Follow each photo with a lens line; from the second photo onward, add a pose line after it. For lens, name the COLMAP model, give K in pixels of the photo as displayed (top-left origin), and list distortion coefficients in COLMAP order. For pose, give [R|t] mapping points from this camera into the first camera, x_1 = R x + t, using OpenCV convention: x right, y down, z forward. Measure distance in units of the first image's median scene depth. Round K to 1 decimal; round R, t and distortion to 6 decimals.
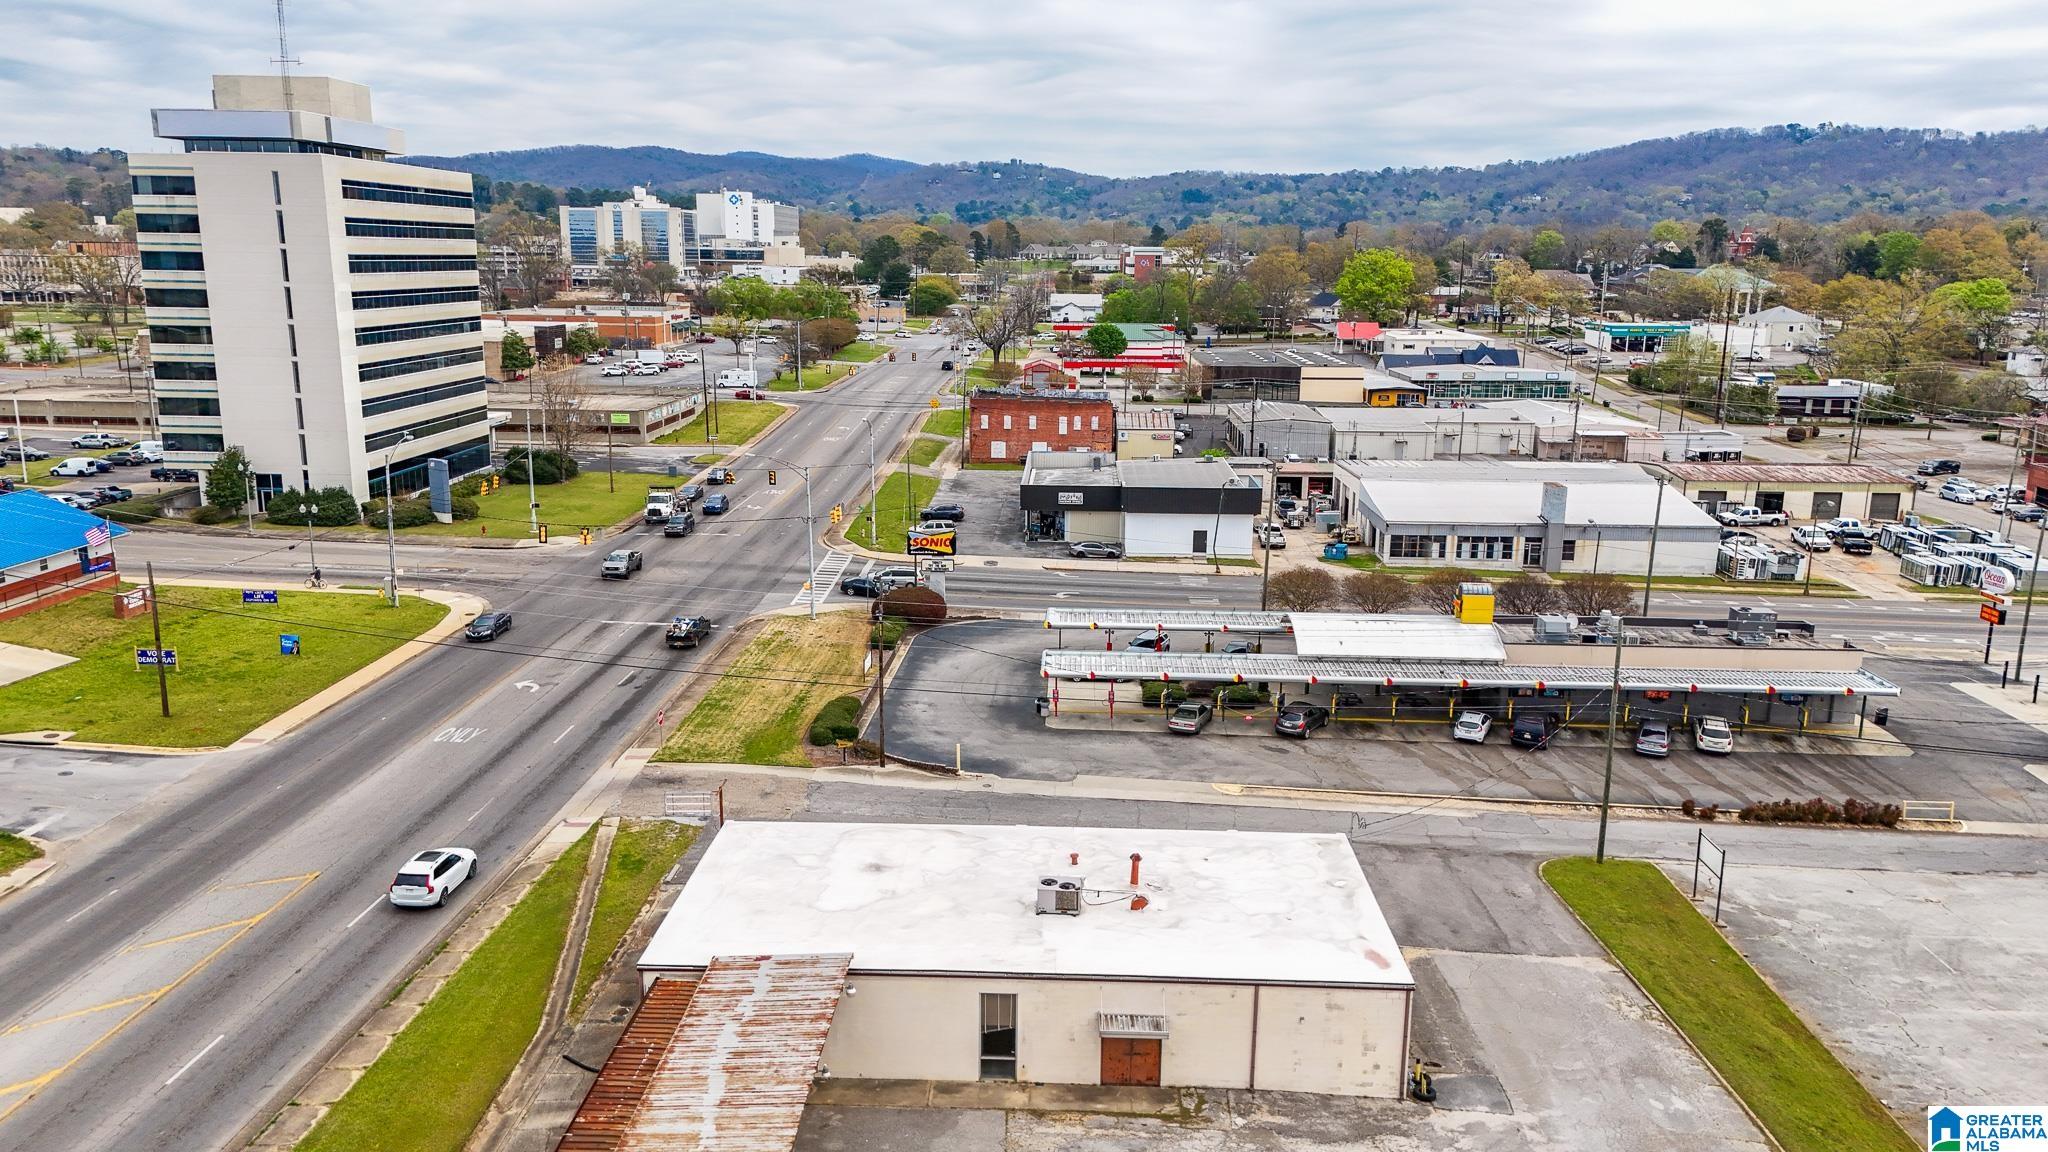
lens RADIAL K [[1504.7, 0, 1027.0], [0, 1504.7, 575.0], [0, 0, 1]] dist [0.084025, -0.087836]
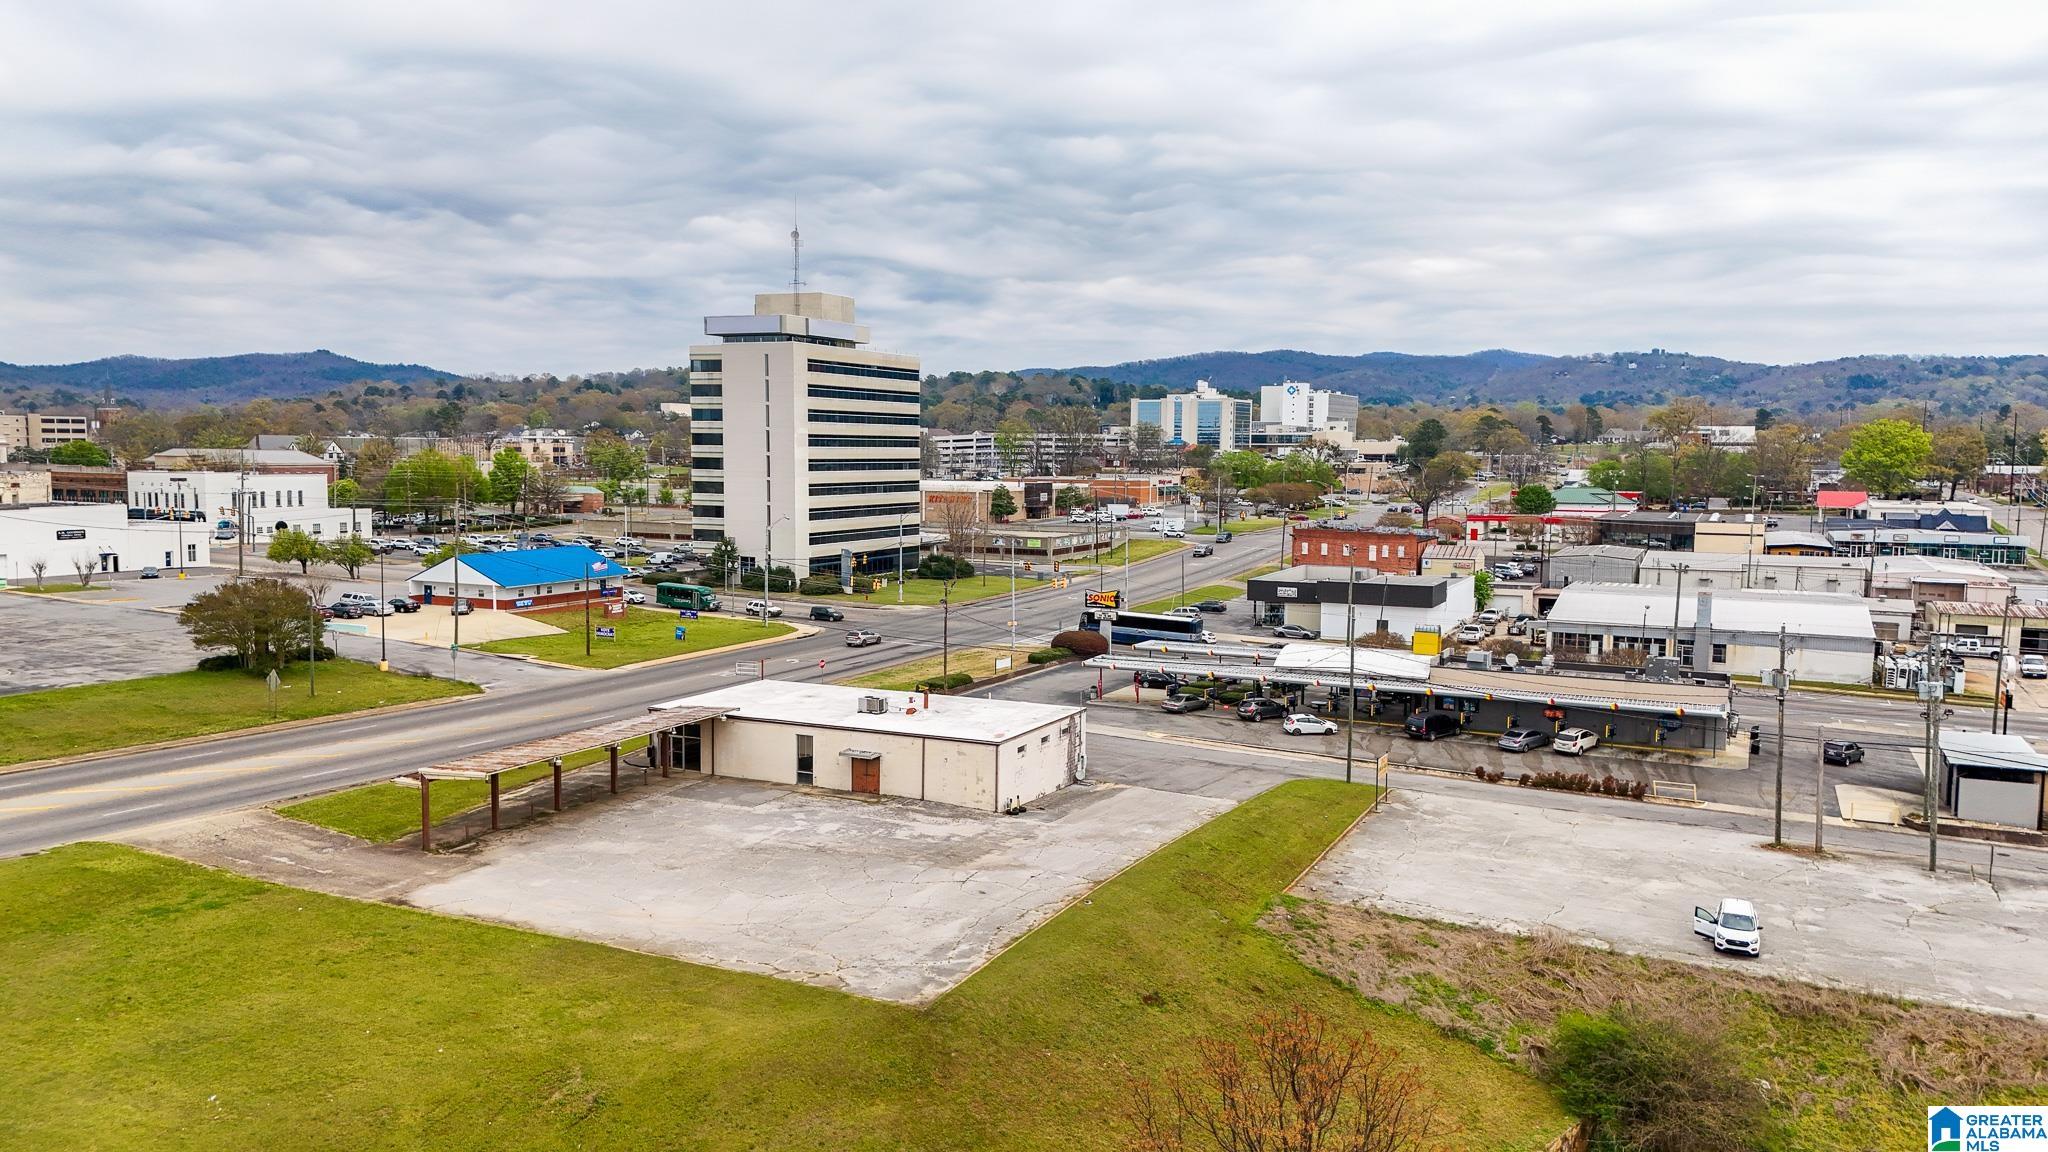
lens RADIAL K [[1504.7, 0, 1020.5], [0, 1504.7, 569.9], [0, 0, 1]] dist [0.084025, -0.087836]
pose [[0.915074, 0.031025, -0.402092, 0.334999], [-0.083118, 0.990140, -0.112761, 0.090620], [0.394629, 0.136606, 0.908629, -0.213517]]
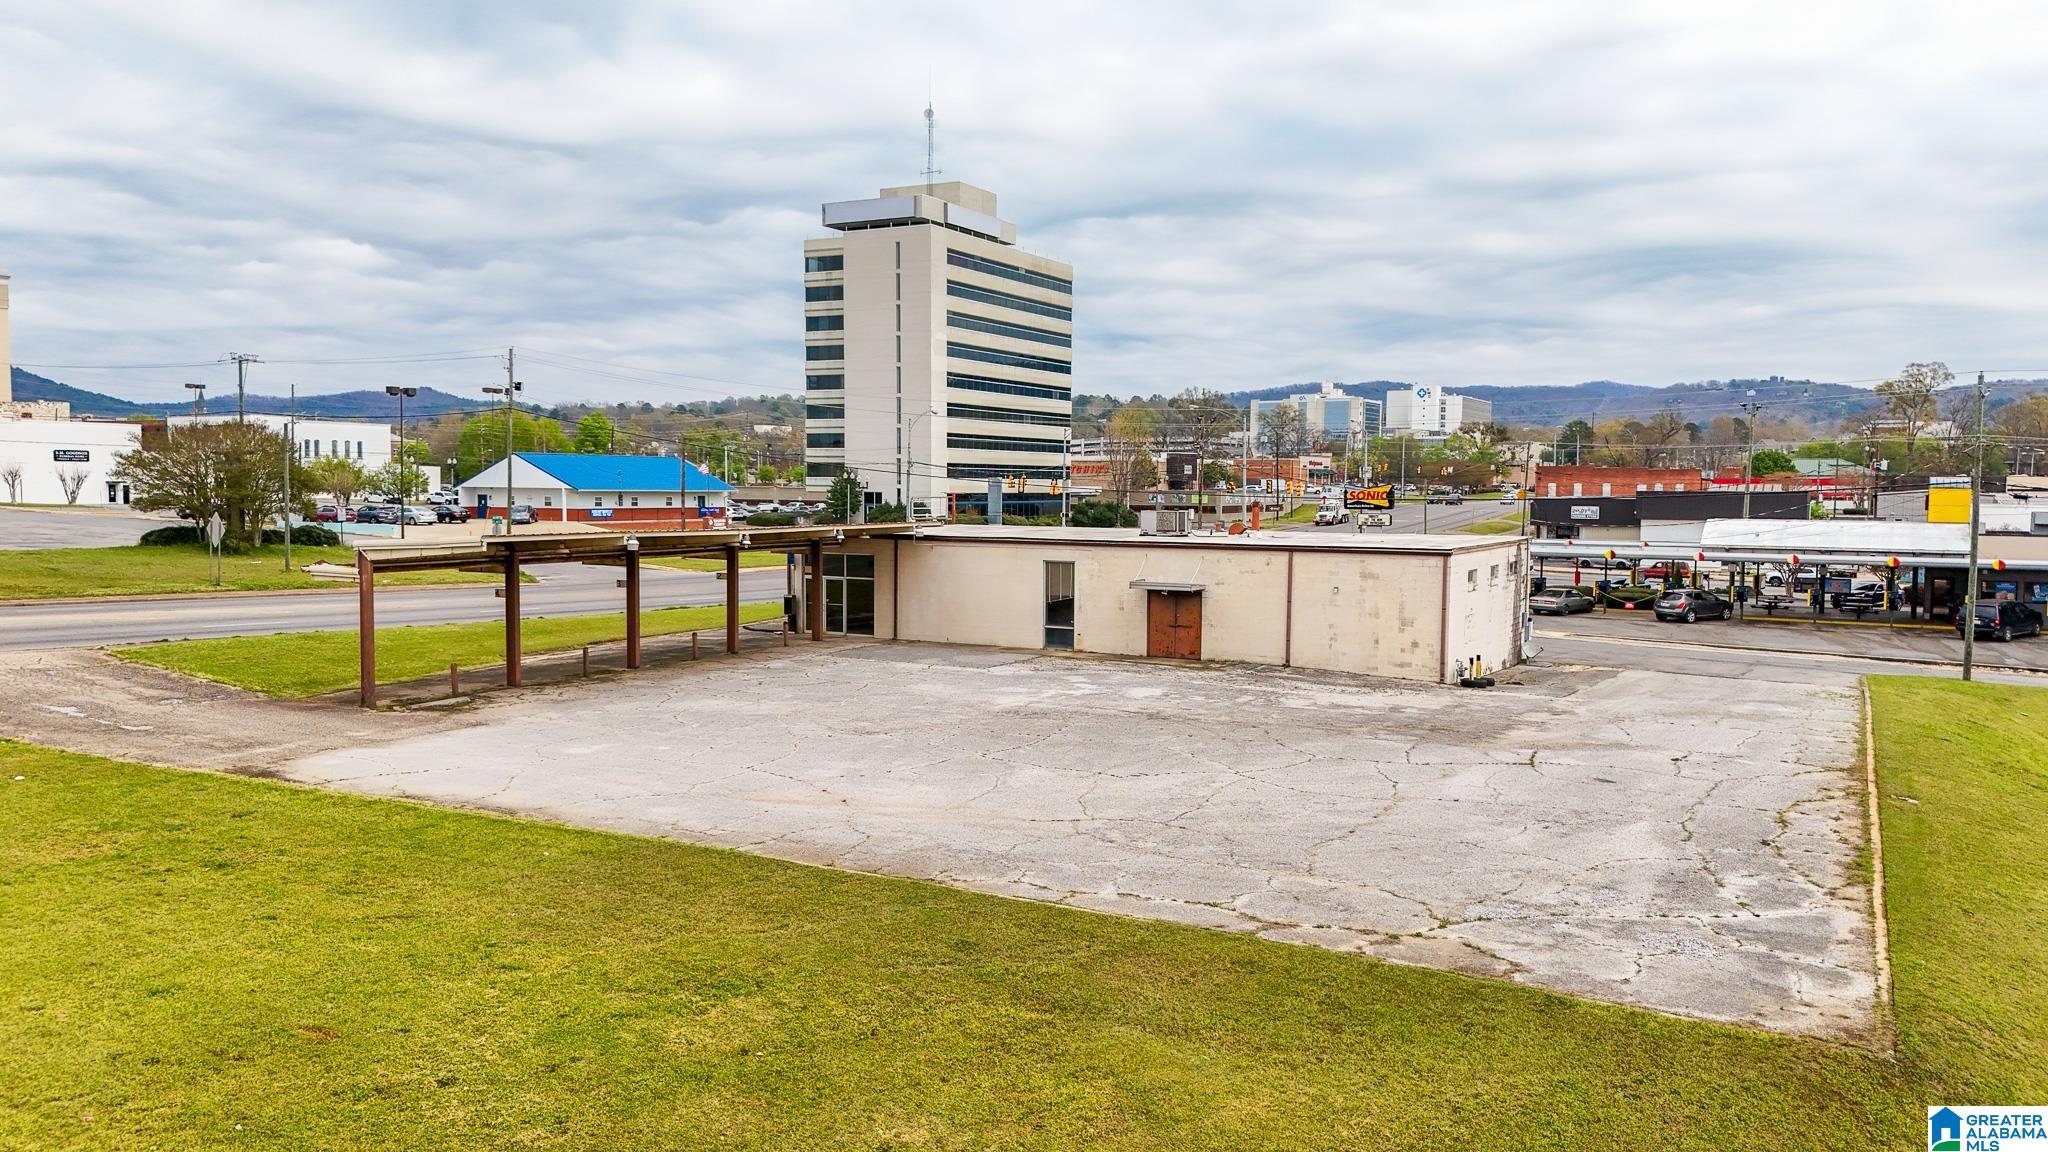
lens RADIAL K [[1504.7, 0, 1023.7], [0, 1504.7, 576.1], [0, 0, 1]] dist [0.084025, -0.087836]
pose [[0.891817, 0.024271, -0.451744, 0.151101], [-0.092519, 0.987240, -0.129606, 0.147274], [0.442834, 0.157380, 0.882683, 0.019175]]
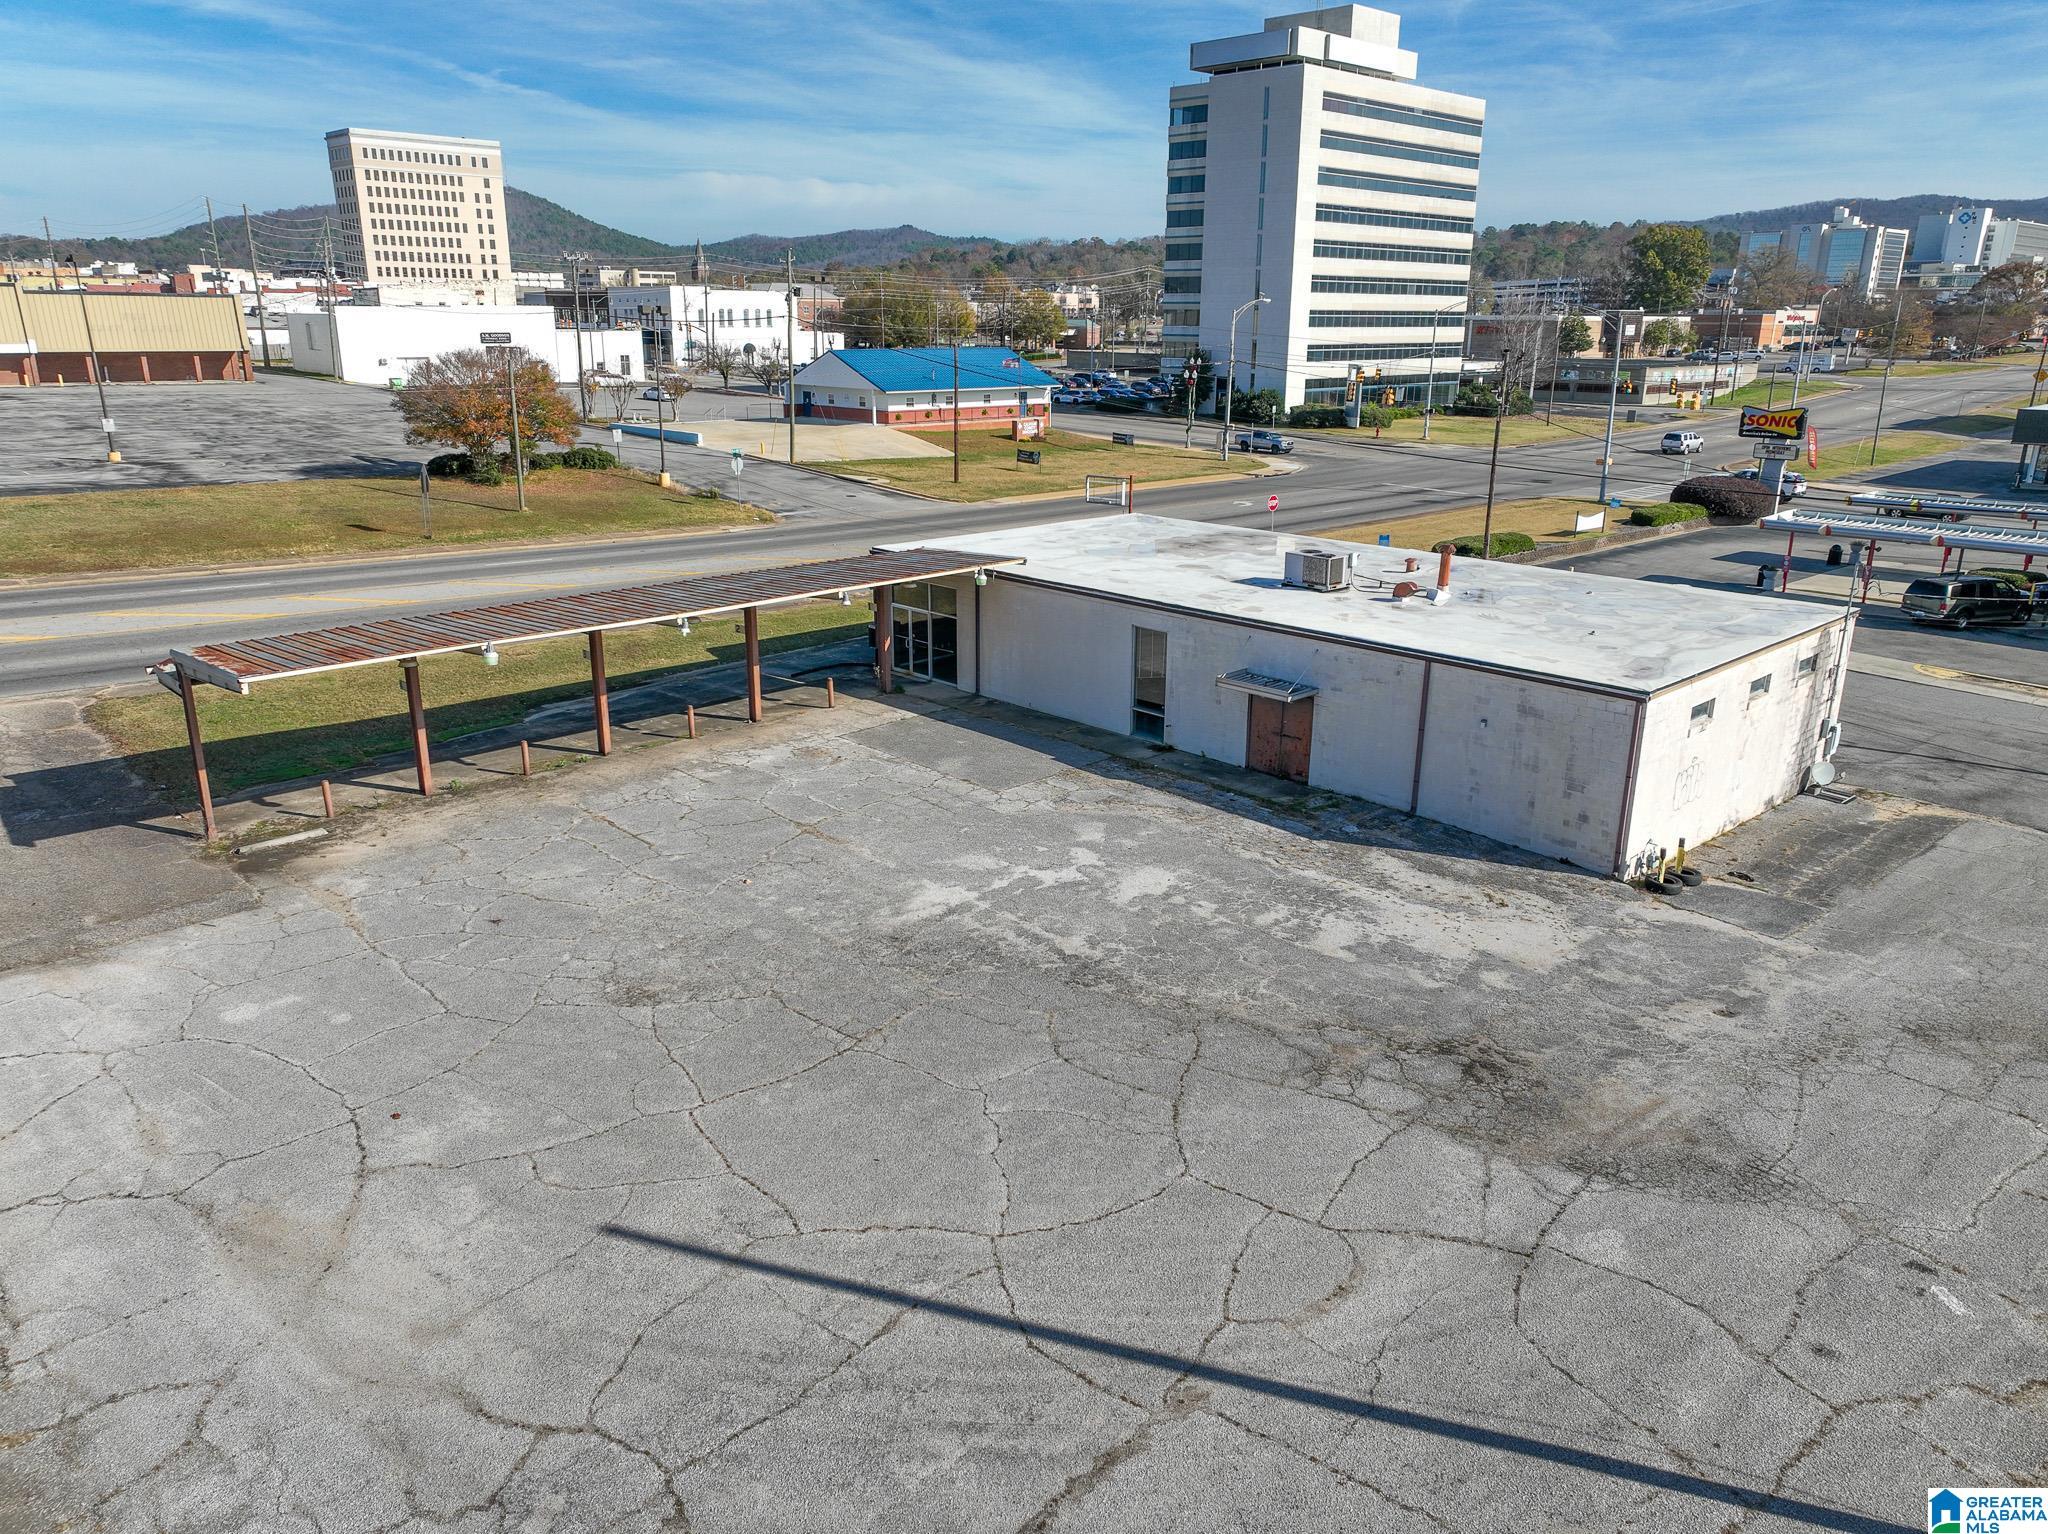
lens RADIAL K [[1439.5, 0, 1027.9], [0, 1439.5, 762.1], [0, 0, 1]] dist [-0.004399, 0.025446]
pose [[0.720237, 0.201514, -0.663815, 0.160601], [-0.143832, 0.979466, 0.141279, 0.085186], [0.678654, -0.006277, 0.734431, 0.132213]]
